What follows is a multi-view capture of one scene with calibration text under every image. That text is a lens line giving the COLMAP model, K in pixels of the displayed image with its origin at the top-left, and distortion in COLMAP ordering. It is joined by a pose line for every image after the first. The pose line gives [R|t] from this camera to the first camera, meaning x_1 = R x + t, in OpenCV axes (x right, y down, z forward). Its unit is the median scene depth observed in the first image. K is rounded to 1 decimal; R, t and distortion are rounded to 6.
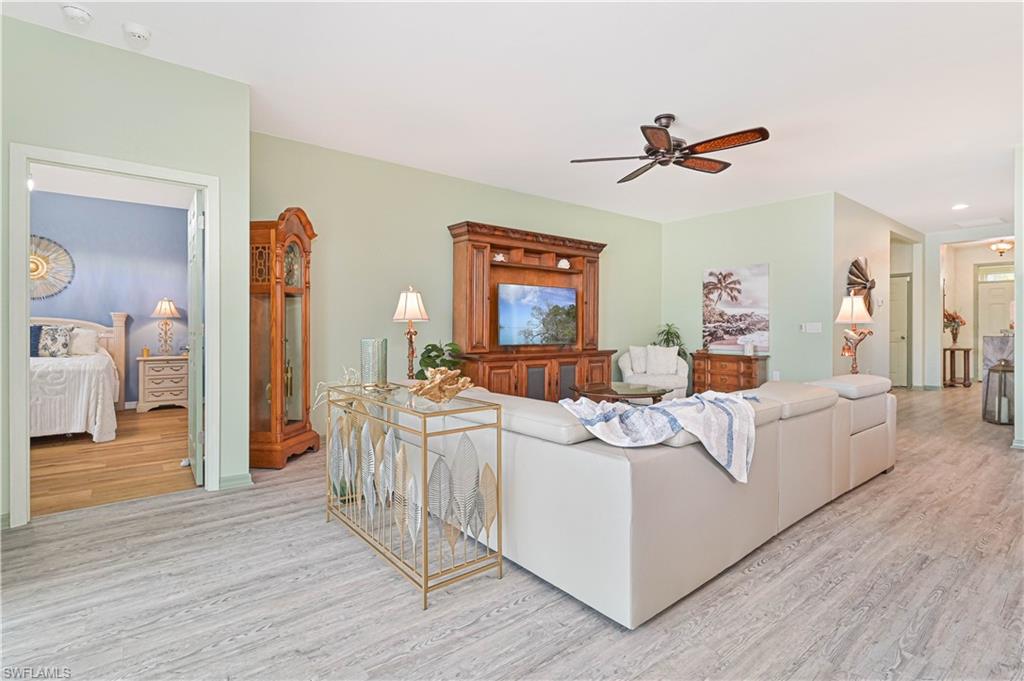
lens RADIAL K [[485.1, 0, 512.8], [0, 485.1, 332.9], [0, 0, 1]] dist [0.002673, 0.000156]
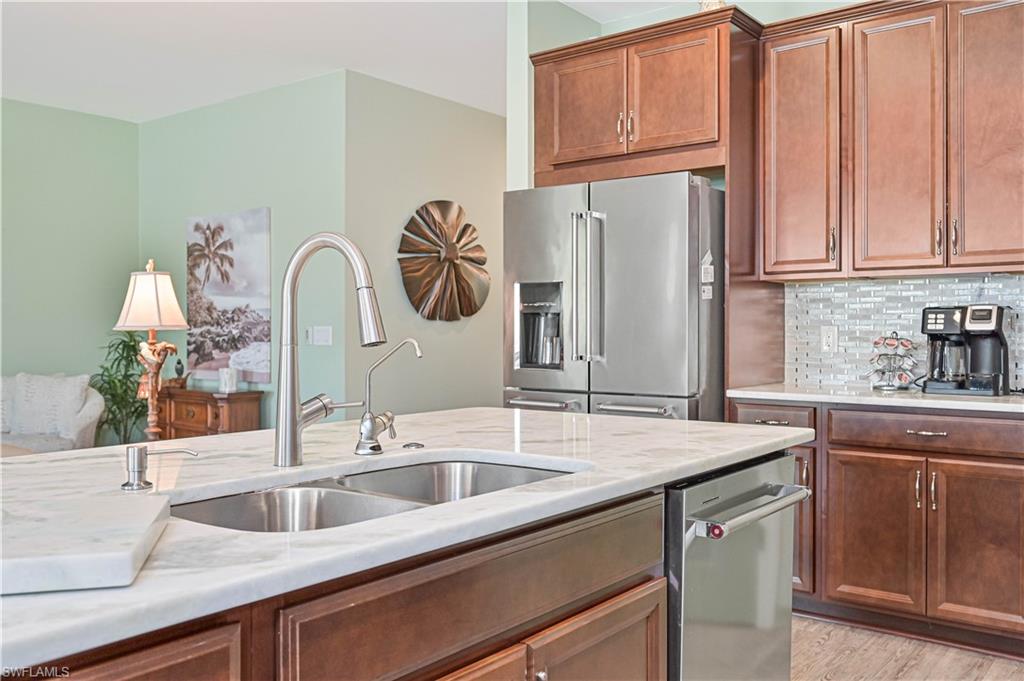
lens RADIAL K [[883.3, 0, 512.0], [0, 883.3, 340.5], [0, 0, 1]] dist [-0.005142, -0.002160]
pose [[0.972326, -0.005669, 0.233558, 0.613471], [0.005593, 0.999984, 0.000988, -0.005618], [-0.233560, 0.000345, 0.972342, 0.054569]]
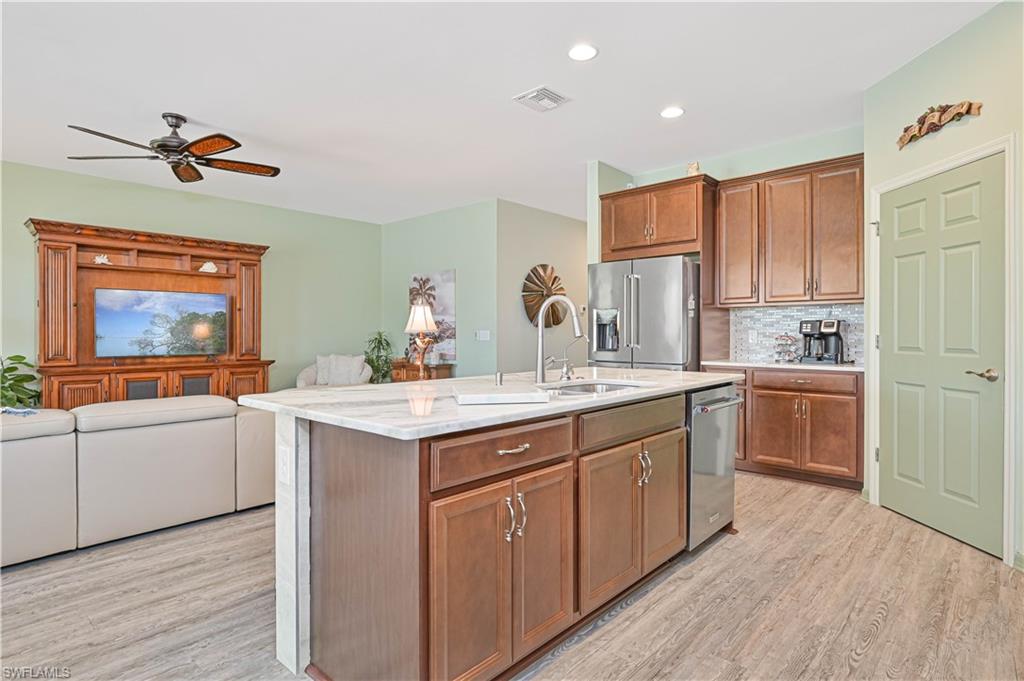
lens RADIAL K [[537.8, 0, 514.2], [0, 537.8, 338.0], [0, 0, 1]] dist [-0.003073, 0.000050]
pose [[0.987429, -0.005523, 0.157969, 0.521074], [0.005846, 0.999982, -0.001584, -0.003448], [-0.157957, 0.002488, 0.987443, -0.092996]]
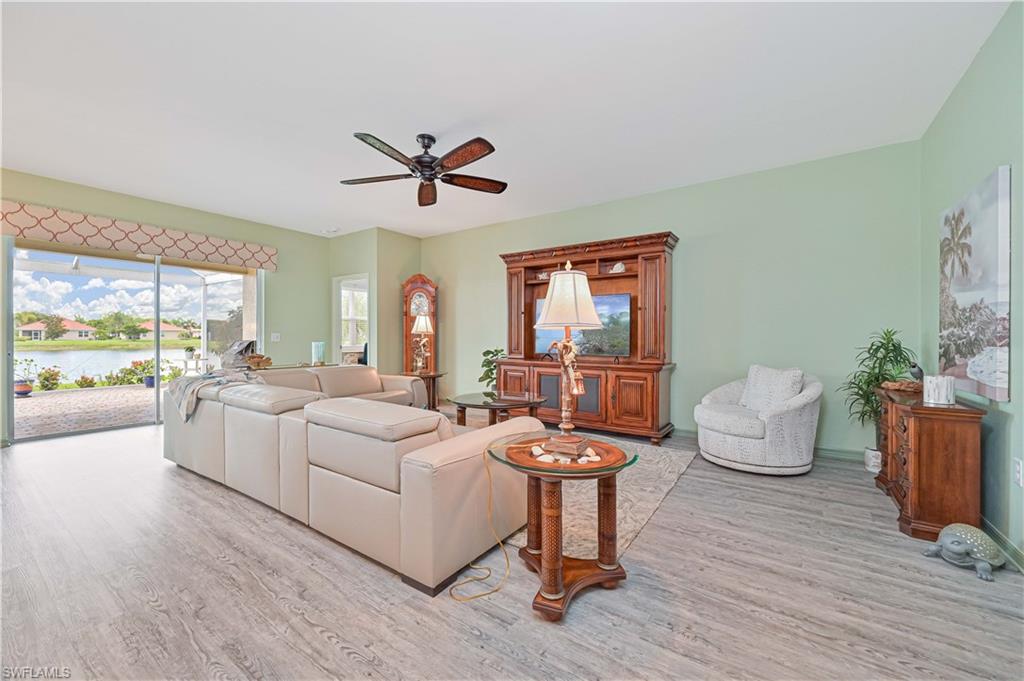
lens RADIAL K [[402.4, 0, 512.0], [0, 402.4, 337.5], [0, 0, 1]] dist [-0.001223, -0.000101]
pose [[0.289791, -0.000962, -0.957089, 0.783271], [-0.012569, 0.999909, -0.004811, -0.005376], [0.957007, 0.013424, 0.289753, 0.600861]]
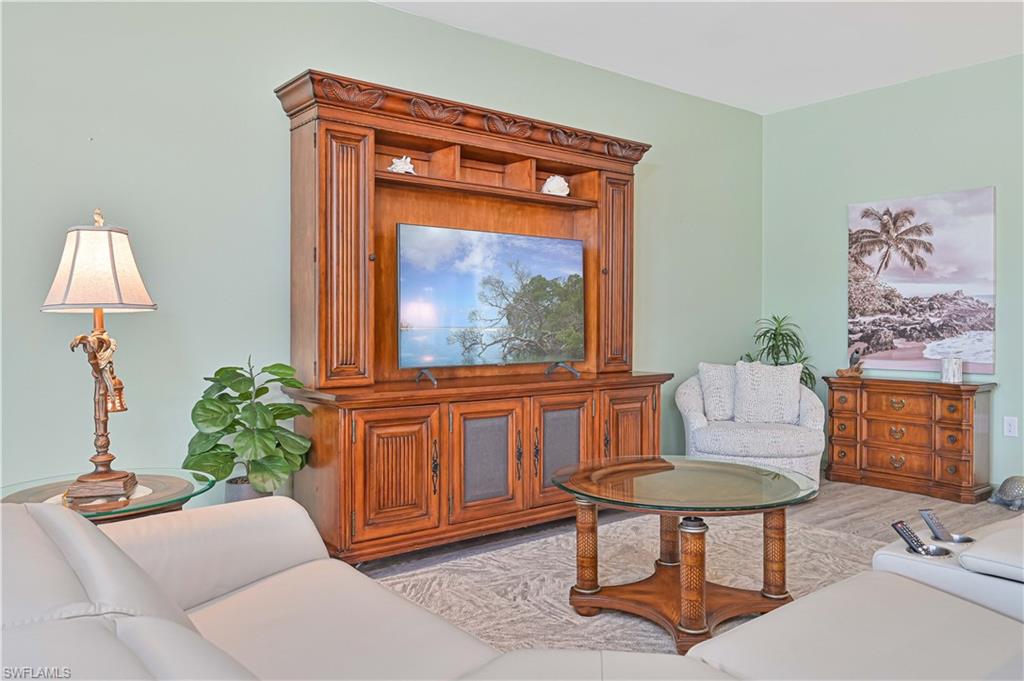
lens RADIAL K [[749.5, 0, 512.0], [0, 749.5, 340.5], [0, 0, 1]] dist [-0.000888, 0.000912]
pose [[0.999992, -0.003967, -0.000853, 0.064845], [0.003976, 0.999930, 0.011165, -0.005024], [0.000809, -0.011168, 0.999937, 0.298025]]
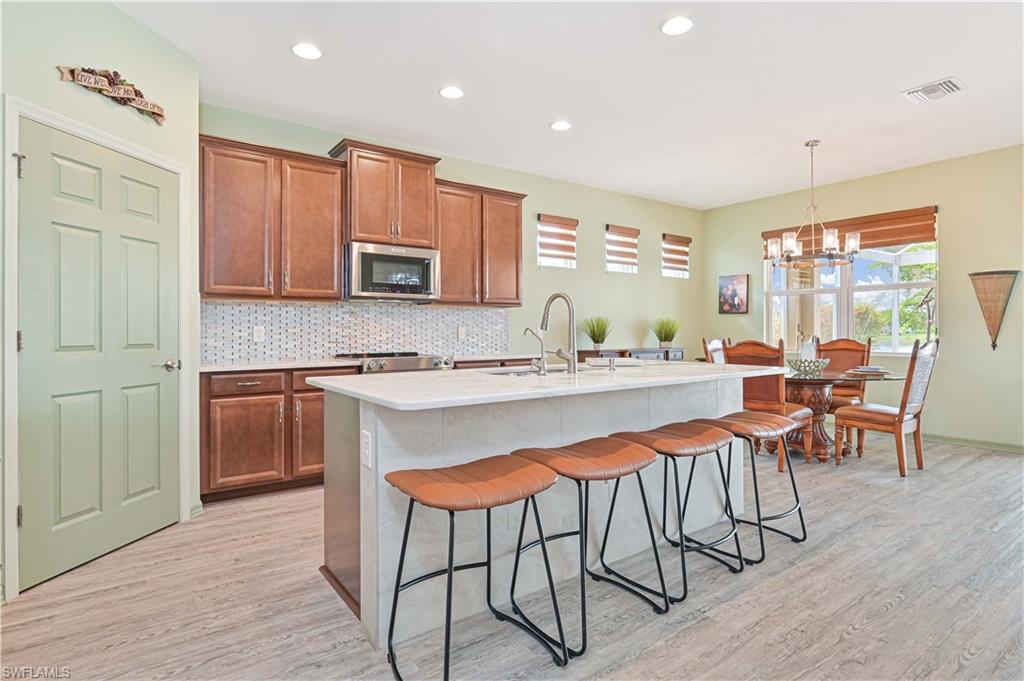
lens RADIAL K [[529.2, 0, 515.4], [0, 529.2, 328.2], [0, 0, 1]] dist [0.001077, 0.000844]
pose [[-0.999072, 0.001127, 0.043066, 0.639896], [0.001421, 0.999976, 0.006813, -0.009125], [-0.043058, 0.006868, -0.999049, 0.782939]]
